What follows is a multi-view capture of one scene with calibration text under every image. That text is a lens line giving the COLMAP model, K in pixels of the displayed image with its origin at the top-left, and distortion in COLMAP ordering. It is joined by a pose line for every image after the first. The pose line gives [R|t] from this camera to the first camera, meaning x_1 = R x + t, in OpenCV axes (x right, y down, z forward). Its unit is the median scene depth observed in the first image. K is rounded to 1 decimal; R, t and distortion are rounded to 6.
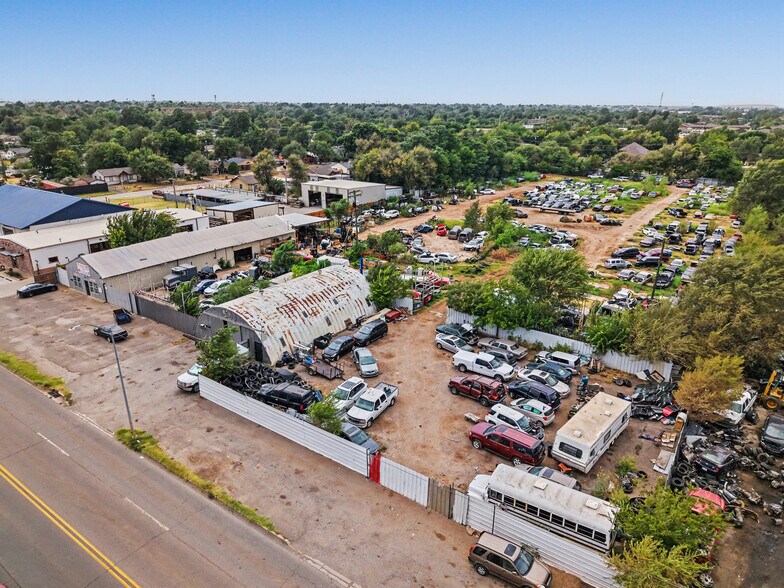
lens RADIAL K [[524.0, 0, 391.2], [0, 524.0, 290.3], [0, 0, 1]] dist [0.046098, -0.059760]
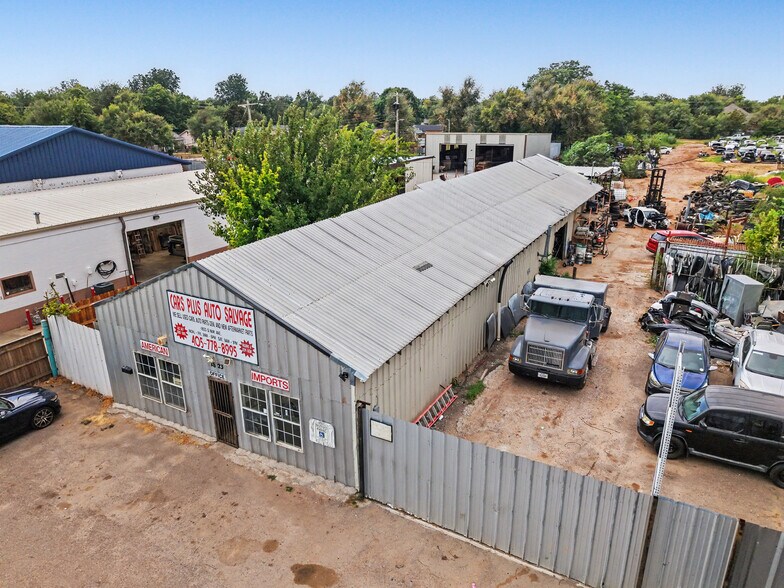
lens RADIAL K [[524.0, 0, 391.2], [0, 524.0, 290.3], [0, 0, 1]] dist [0.046098, -0.059760]
pose [[0.993877, -0.050408, 0.098321, -0.352836], [0.051146, 0.998679, -0.004998, -0.032360], [-0.097939, 0.009996, 0.995142, 0.526024]]
